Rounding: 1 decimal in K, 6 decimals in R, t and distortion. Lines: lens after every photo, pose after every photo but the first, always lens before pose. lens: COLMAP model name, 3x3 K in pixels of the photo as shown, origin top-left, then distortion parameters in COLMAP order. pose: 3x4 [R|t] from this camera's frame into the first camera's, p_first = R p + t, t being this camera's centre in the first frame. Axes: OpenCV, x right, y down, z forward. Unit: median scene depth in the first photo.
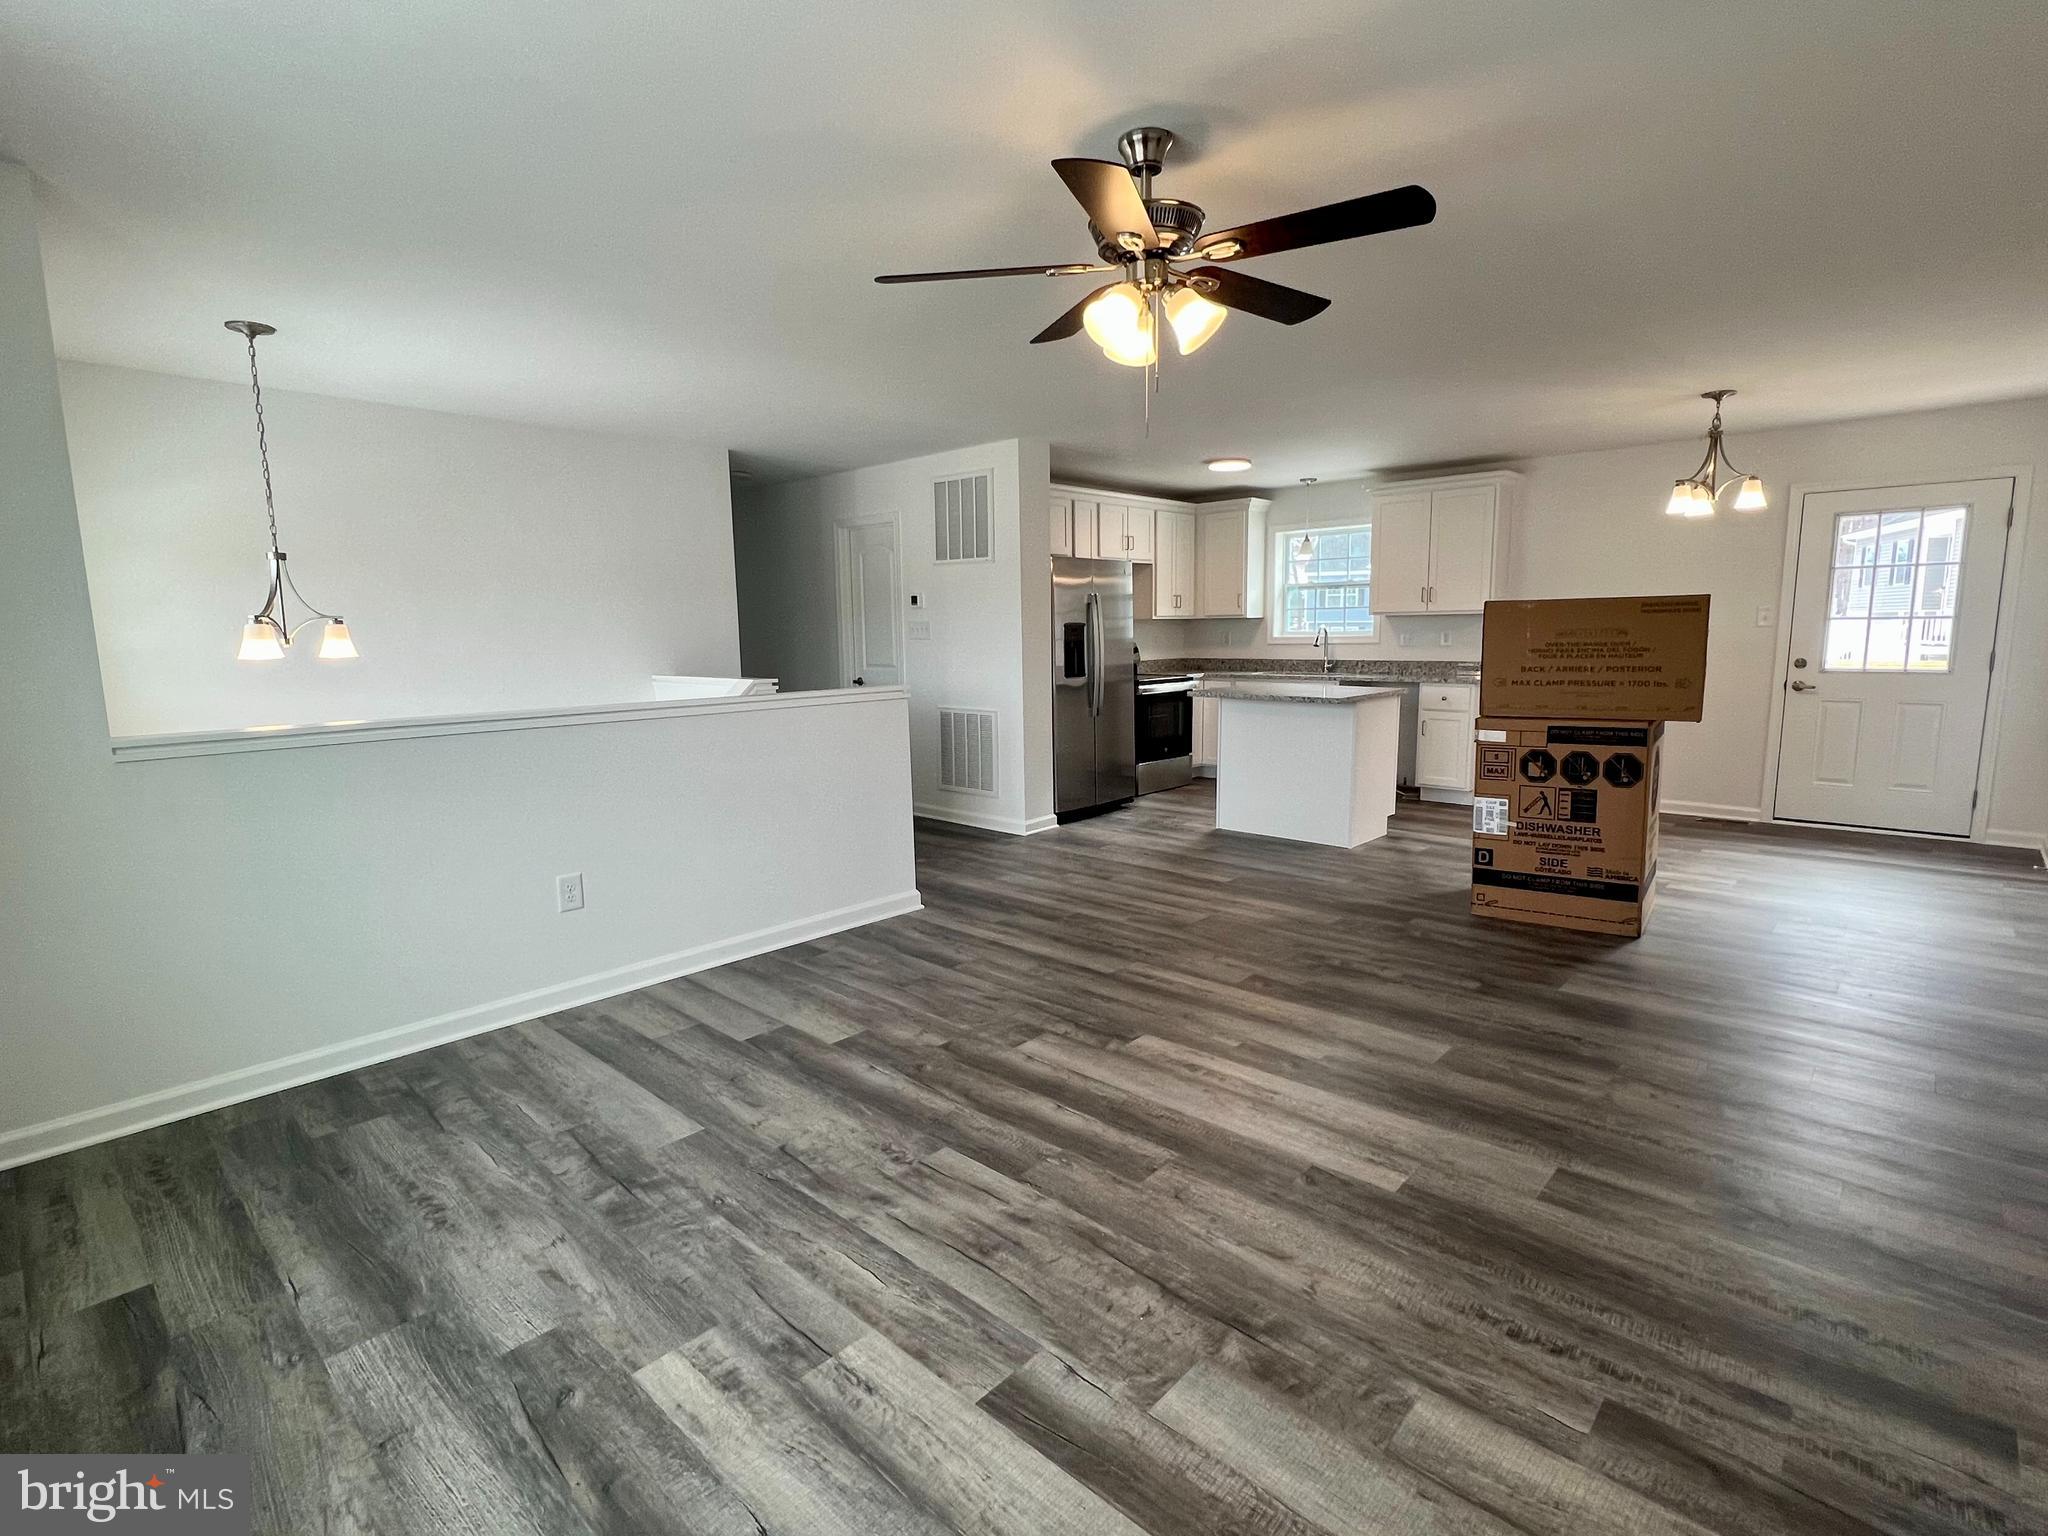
lens RADIAL K [[981.7, 0, 1015.7], [0, 981.7, 766.8], [0, 0, 1]] dist [-0.000745, -0.001291]
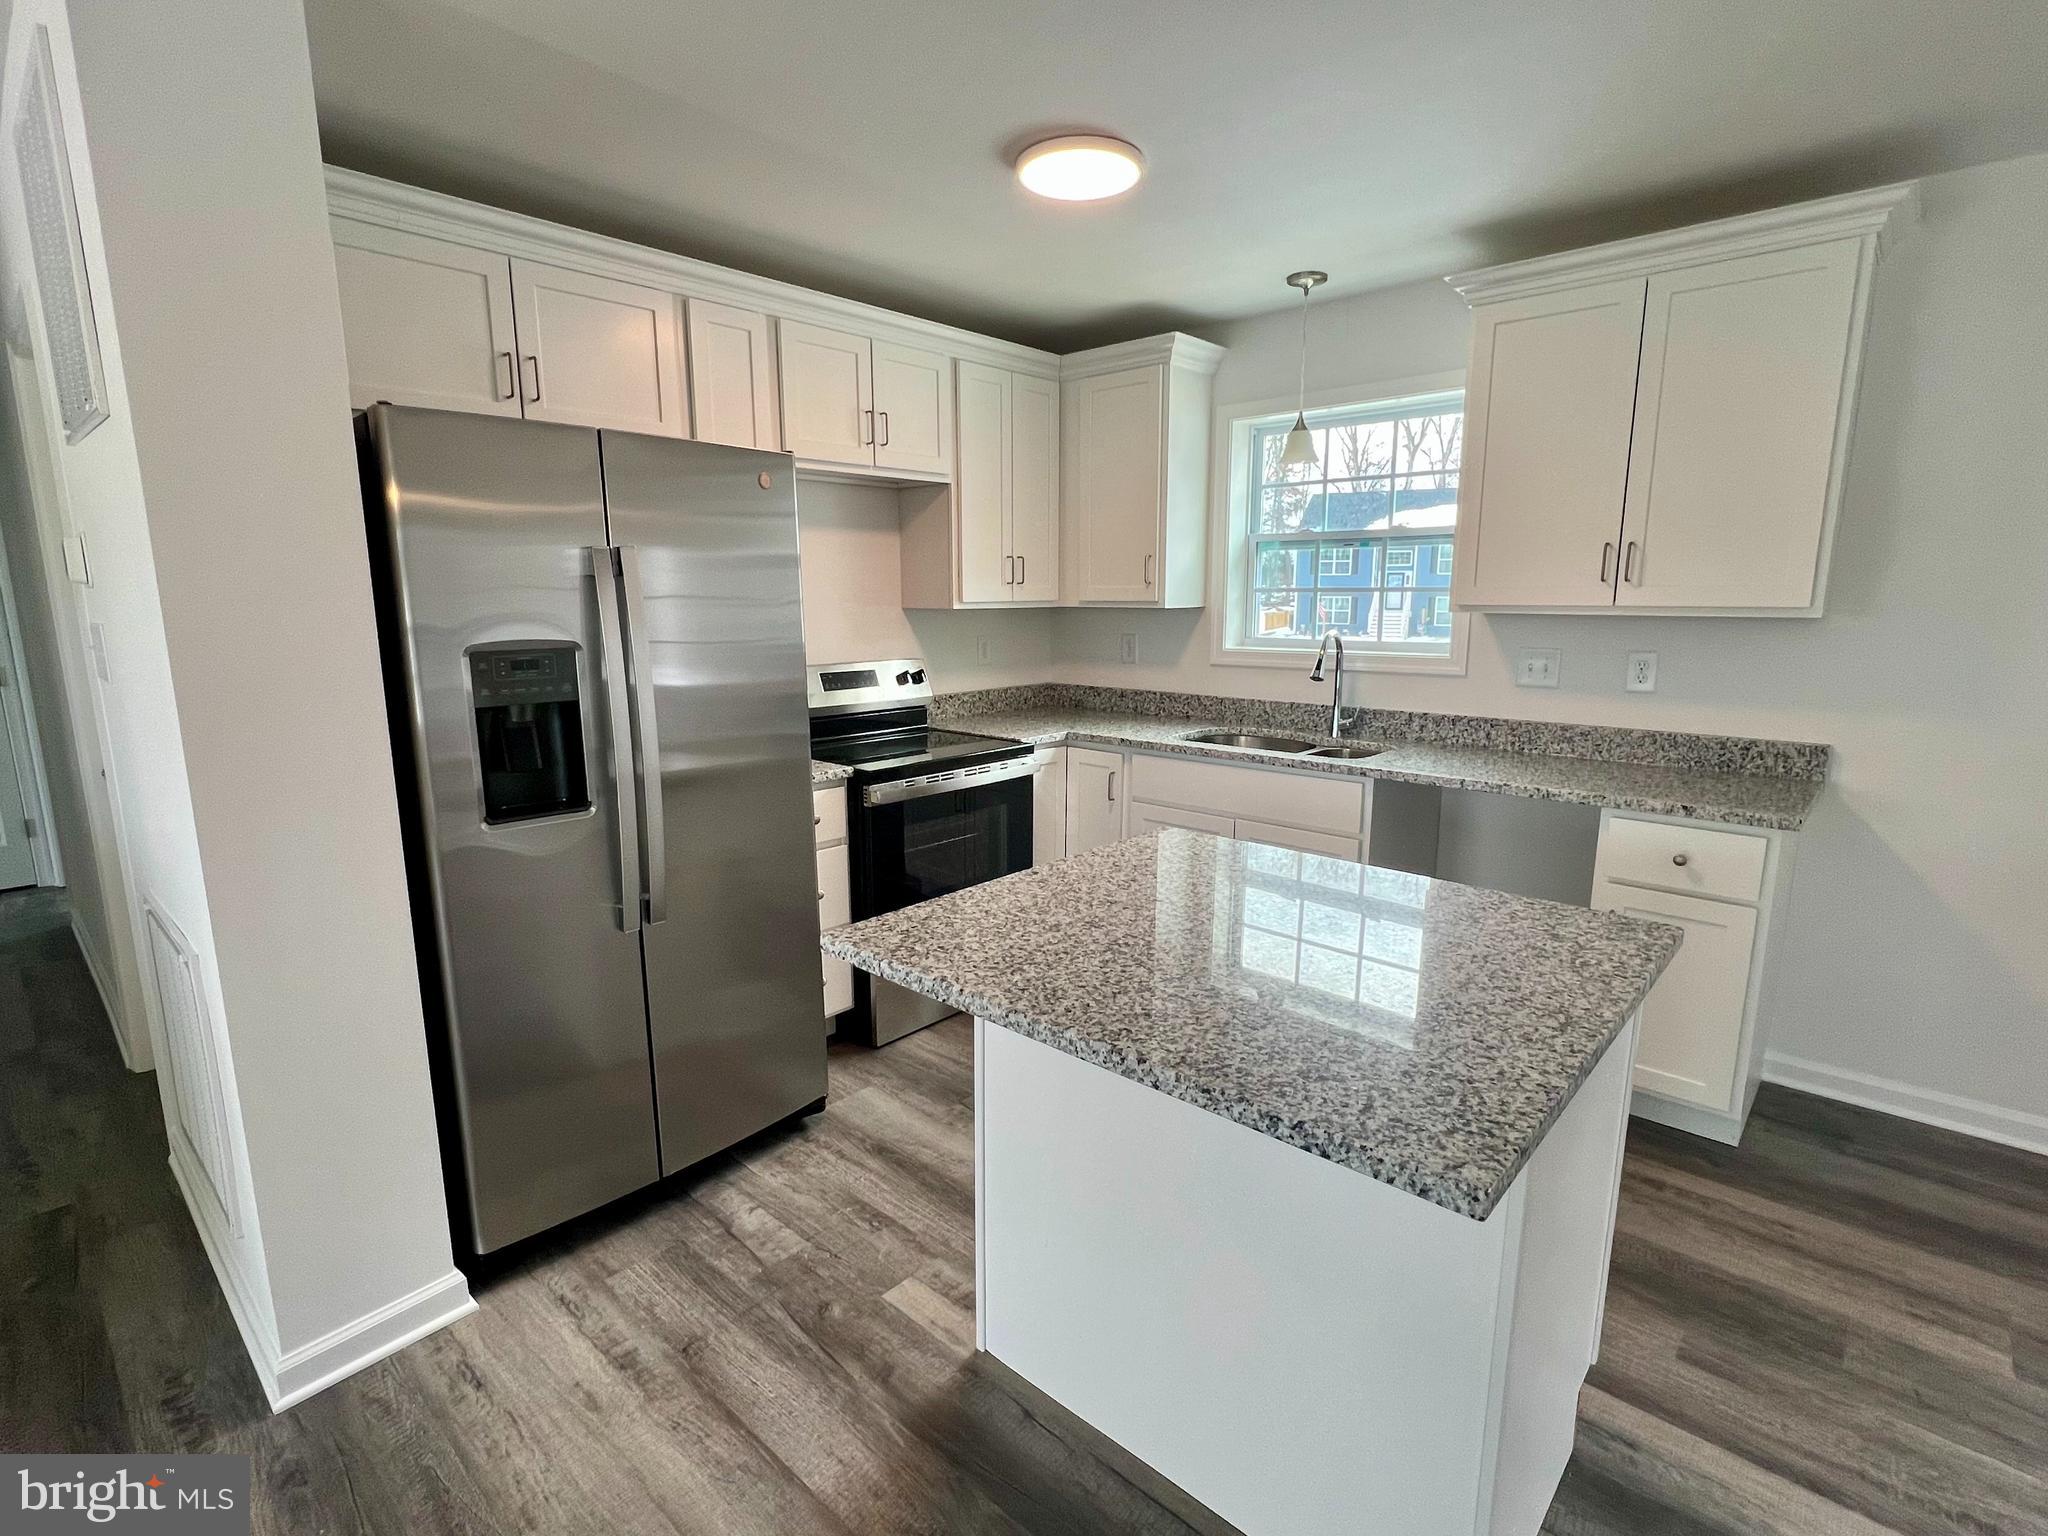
lens RADIAL K [[981.7, 0, 1015.7], [0, 981.7, 766.8], [0, 0, 1]] dist [-0.000745, -0.001291]
pose [[0.999872, 0.009978, 0.012539, 0.276095], [-0.010446, 0.999228, 0.037867, -0.162248], [-0.012152, -0.037993, 0.999204, 0.931235]]
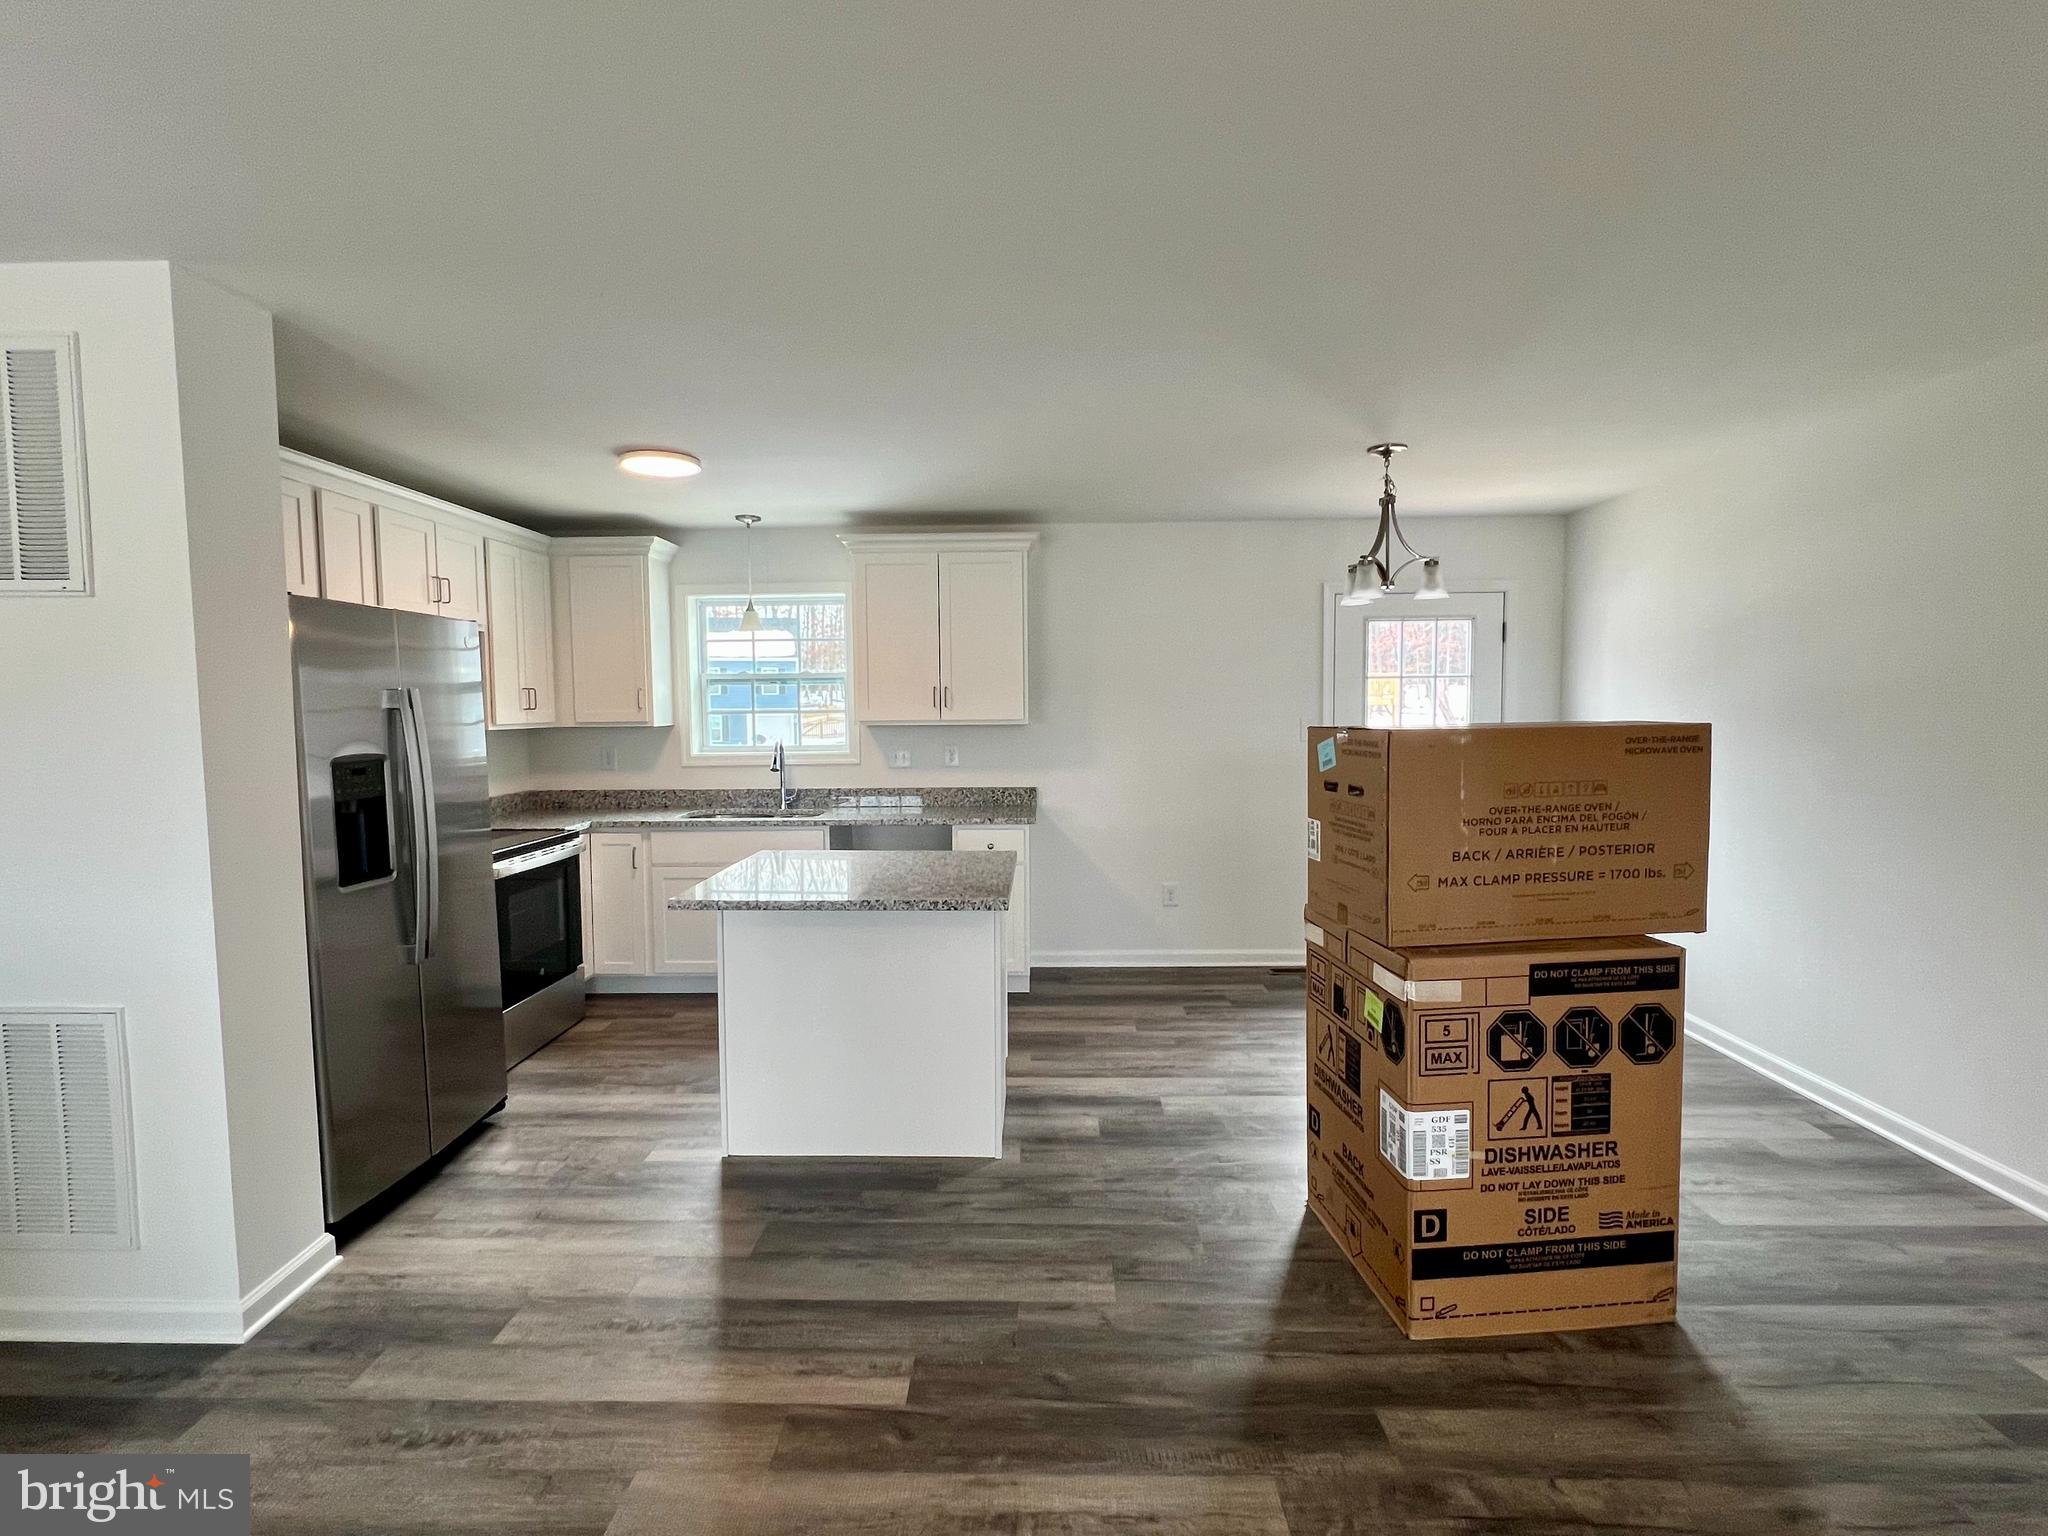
lens RADIAL K [[981.7, 0, 1015.7], [0, 981.7, 766.8], [0, 0, 1]] dist [-0.000745, -0.001291]
pose [[0.744717, -0.034056, 0.666511, -0.014877], [0.091619, 0.994459, -0.051555, -0.125632], [-0.661062, 0.099459, 0.743710, 0.665947]]
